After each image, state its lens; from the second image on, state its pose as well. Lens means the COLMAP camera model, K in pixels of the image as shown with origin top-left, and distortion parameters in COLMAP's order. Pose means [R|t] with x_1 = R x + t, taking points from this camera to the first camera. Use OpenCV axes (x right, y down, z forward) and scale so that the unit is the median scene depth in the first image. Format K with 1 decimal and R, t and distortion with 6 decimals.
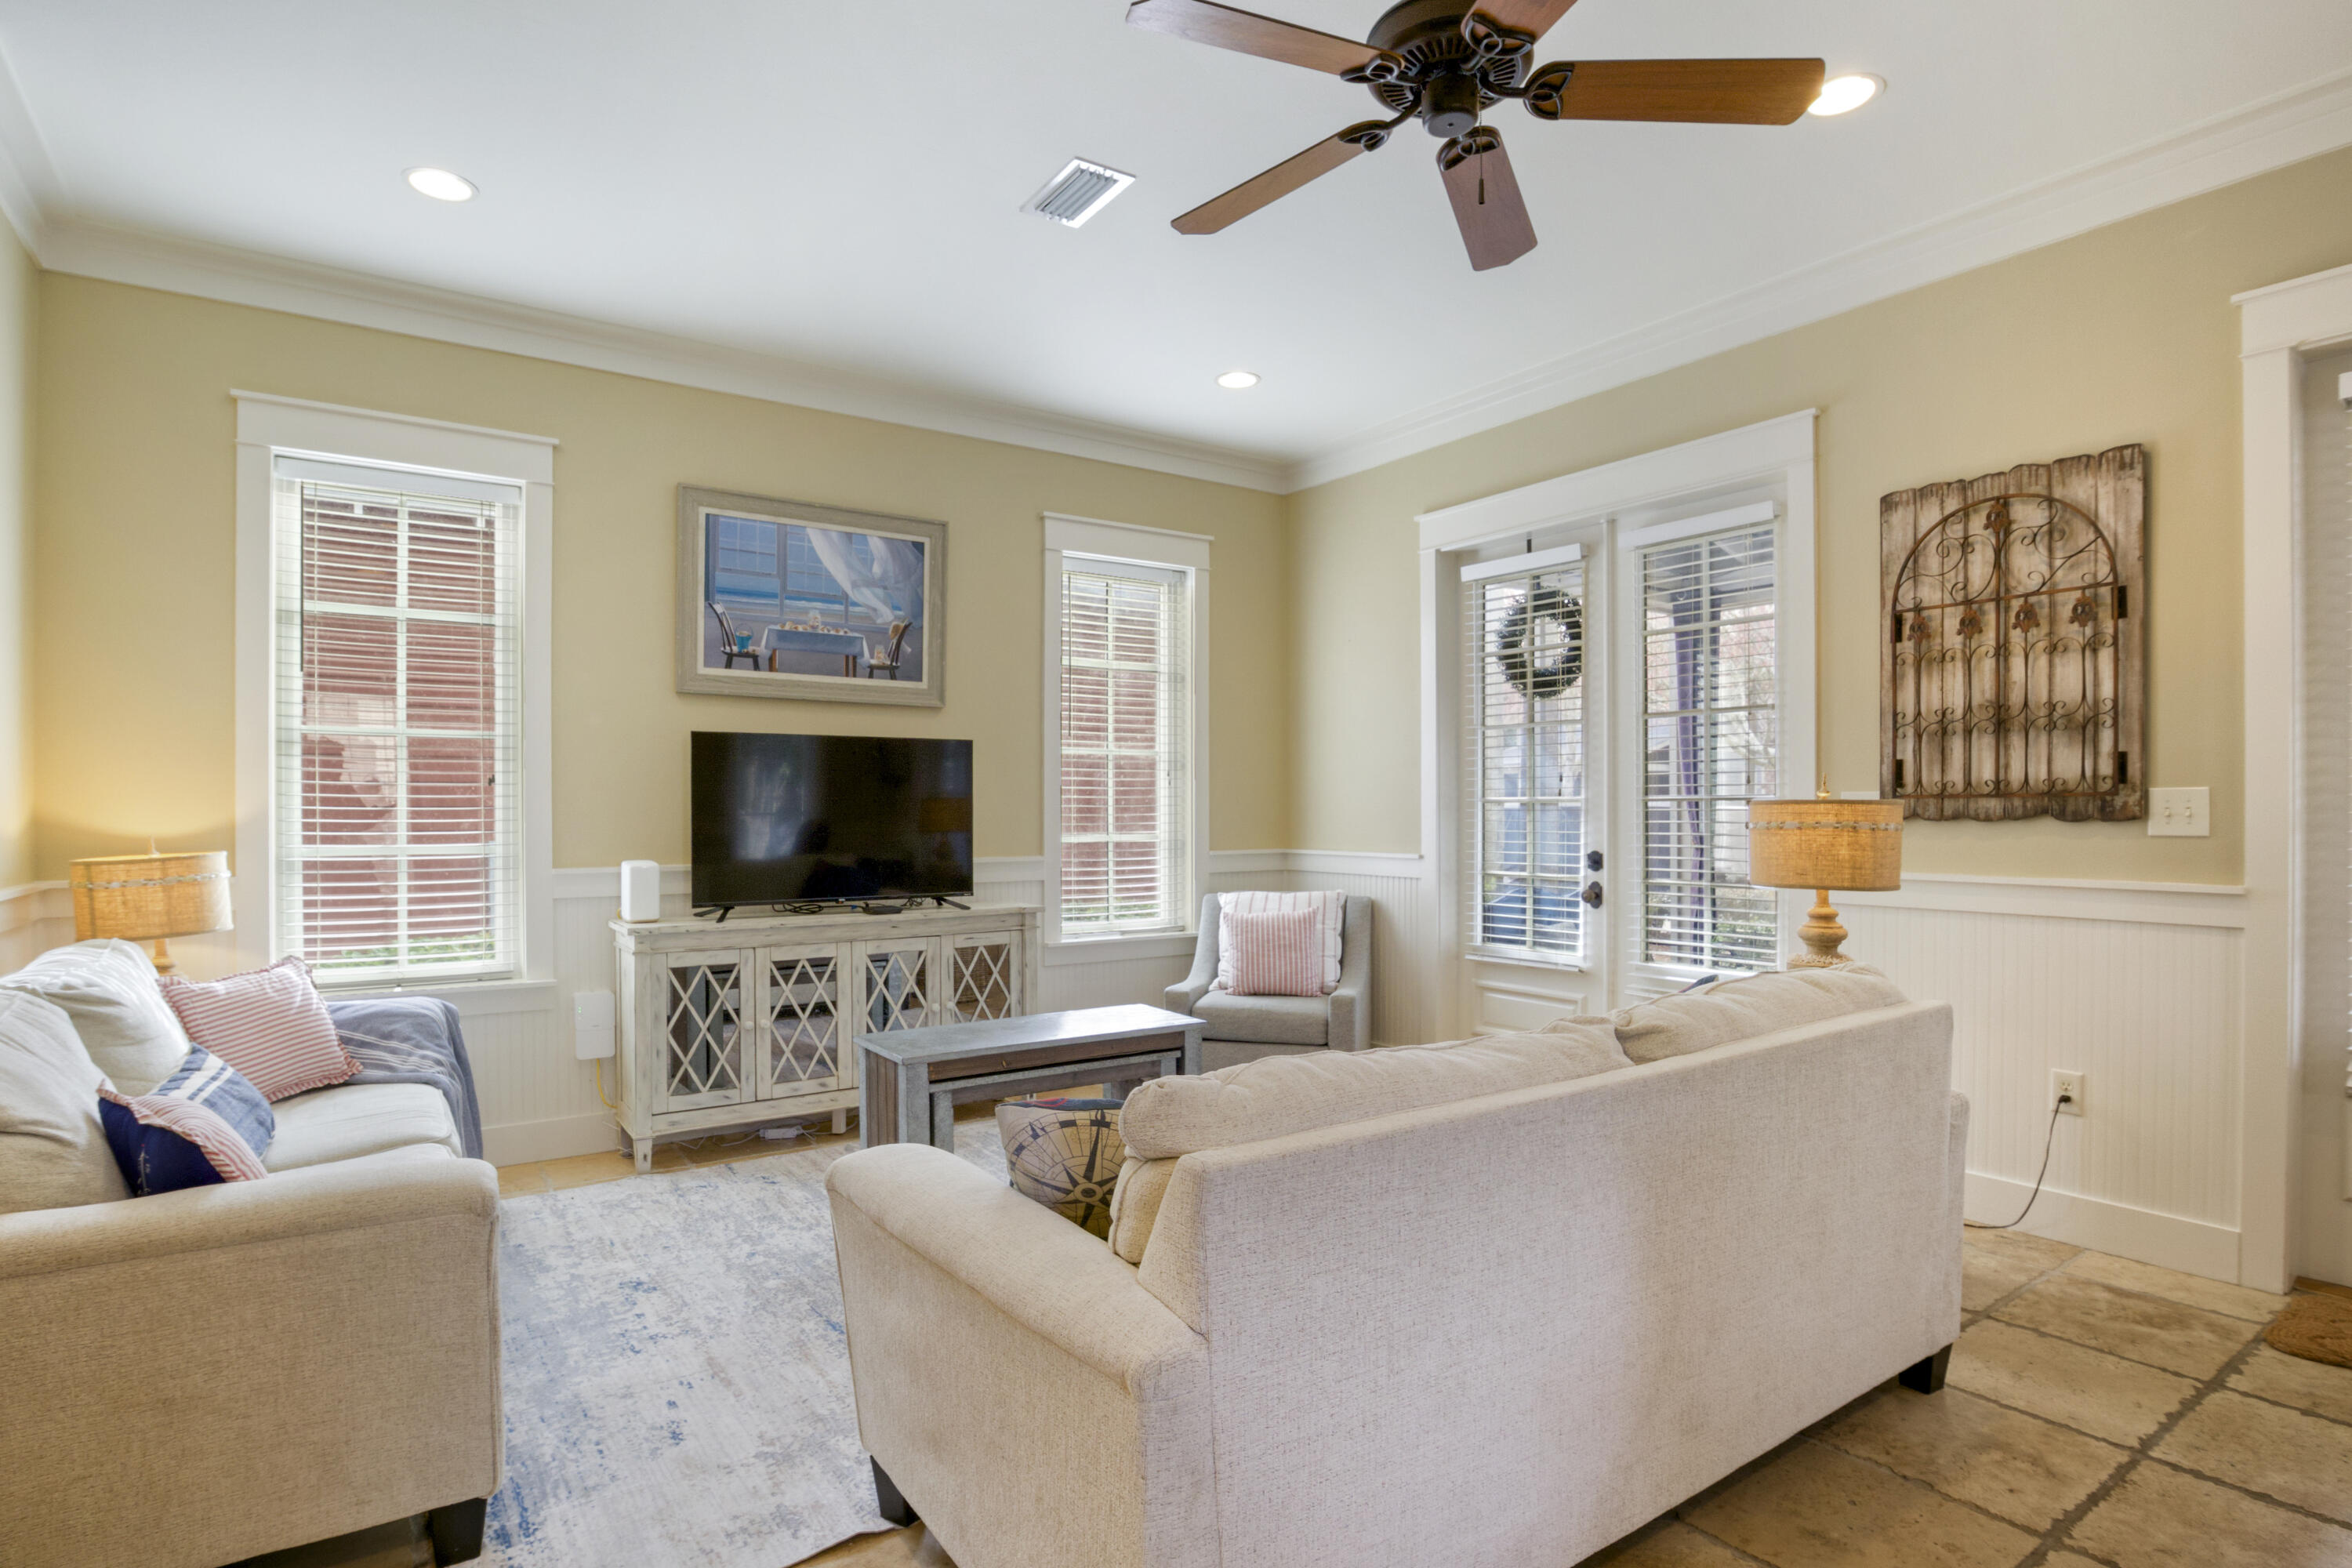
lens RADIAL K [[1198.2, 0, 1164.5], [0, 1198.2, 824.4], [0, 0, 1]] dist [-0.029042, 0.005912]
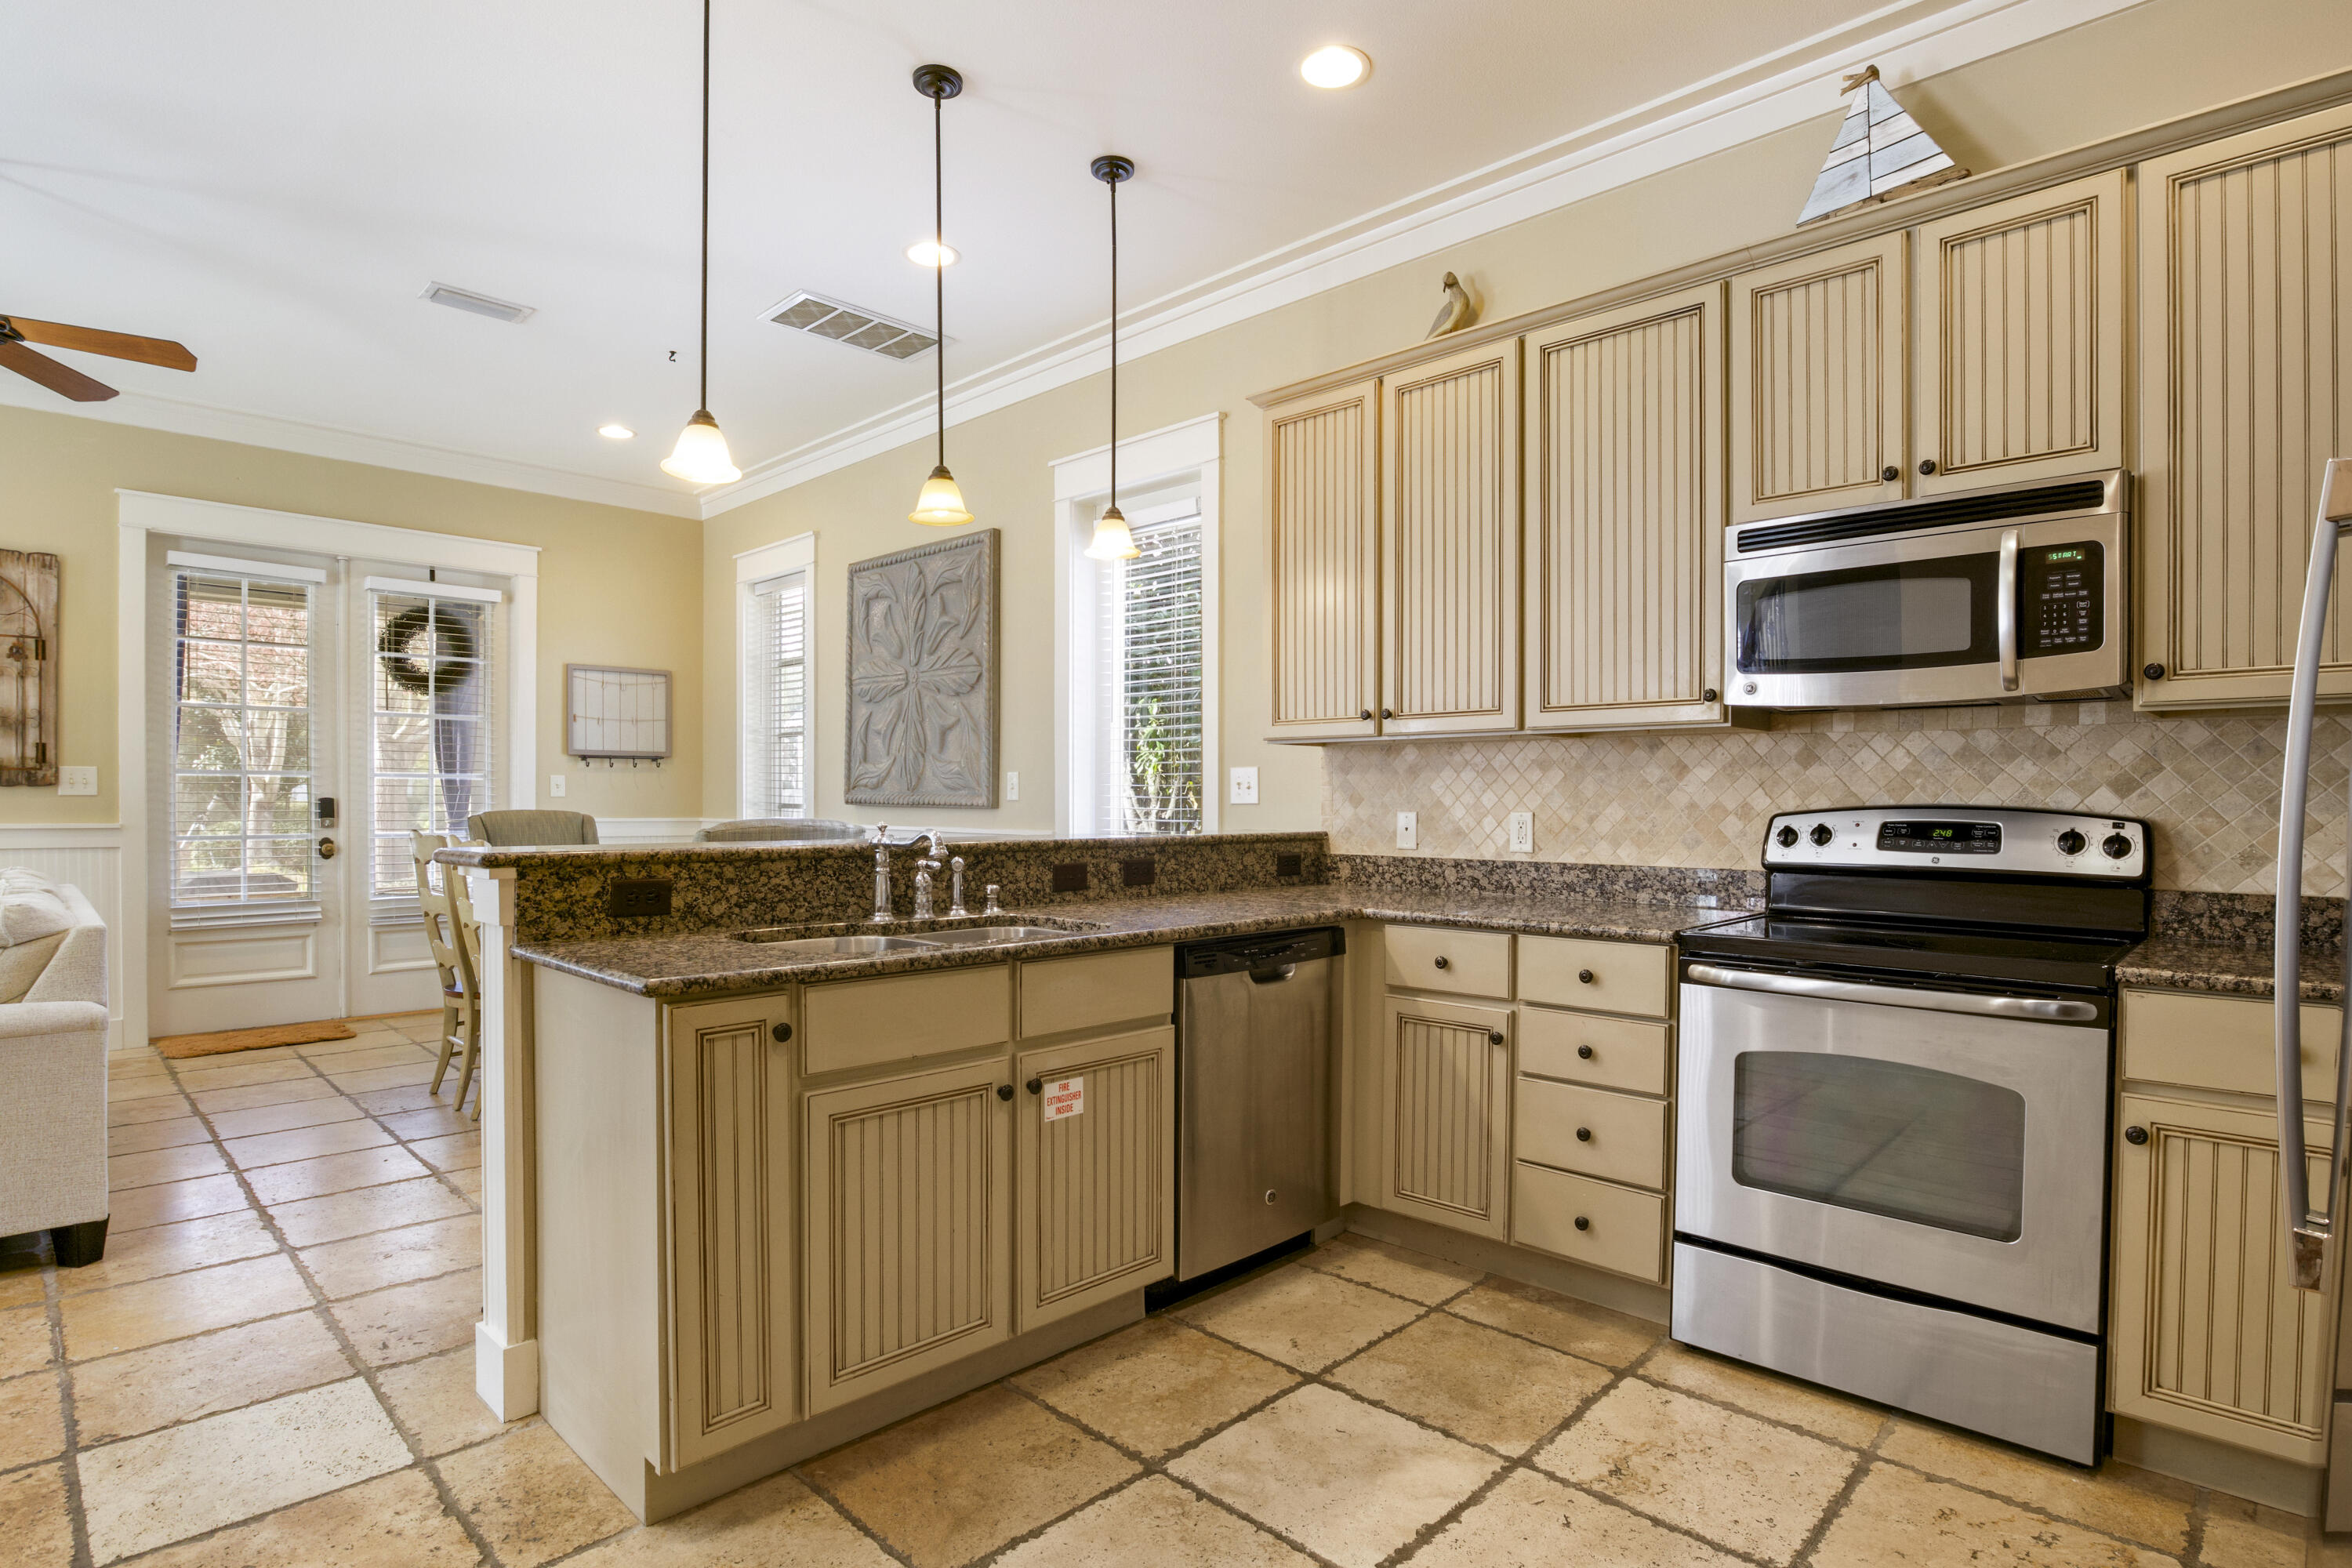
lens RADIAL K [[1198.2, 0, 1182.3], [0, 1198.2, 808.5], [0, 0, 1]] dist [-0.029042, 0.005912]
pose [[-0.172436, -0.004200, 0.985012, -0.893330], [0.006682, 0.999963, 0.005433, 0.025351], [-0.984998, 0.007519, -0.172402, -0.221269]]
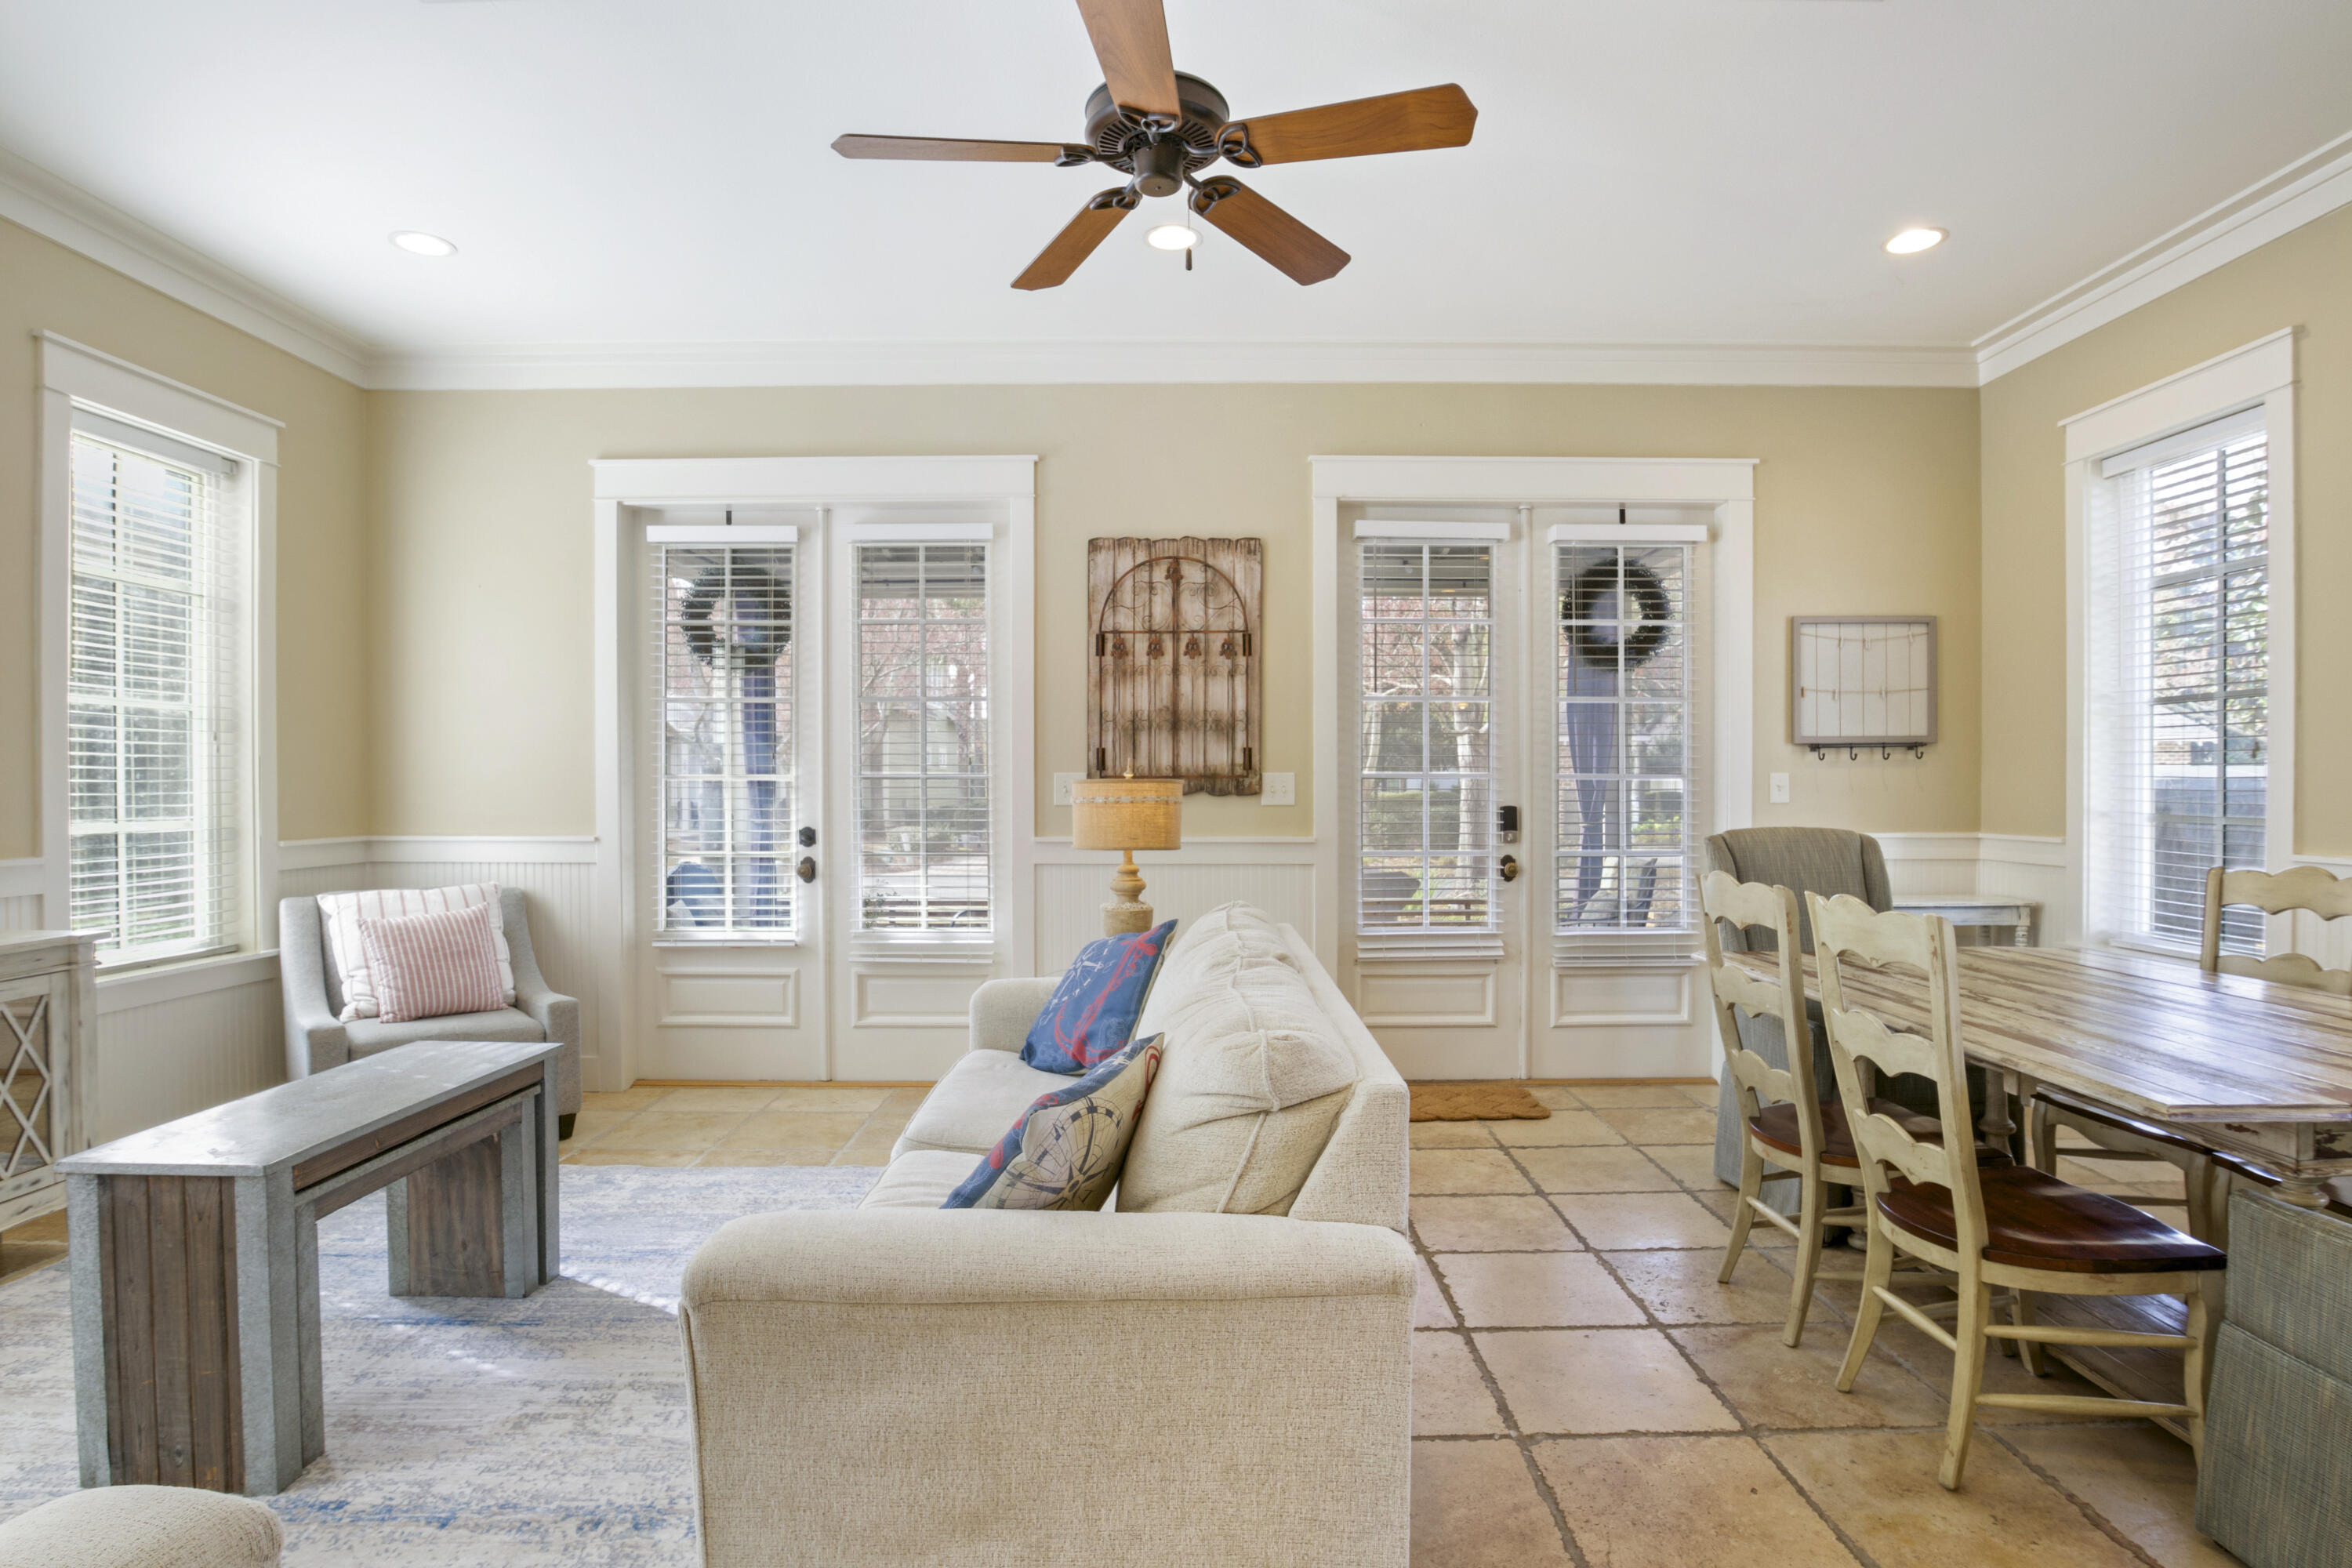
lens RADIAL K [[1198.2, 0, 1186.9], [0, 1198.2, 798.9], [0, 0, 1]] dist [-0.029042, 0.005912]
pose [[0.580670, -0.006567, 0.814113, -0.378650], [0.008464, 0.999962, 0.002029, -0.001812], [-0.814095, 0.005713, 0.580704, 0.176664]]
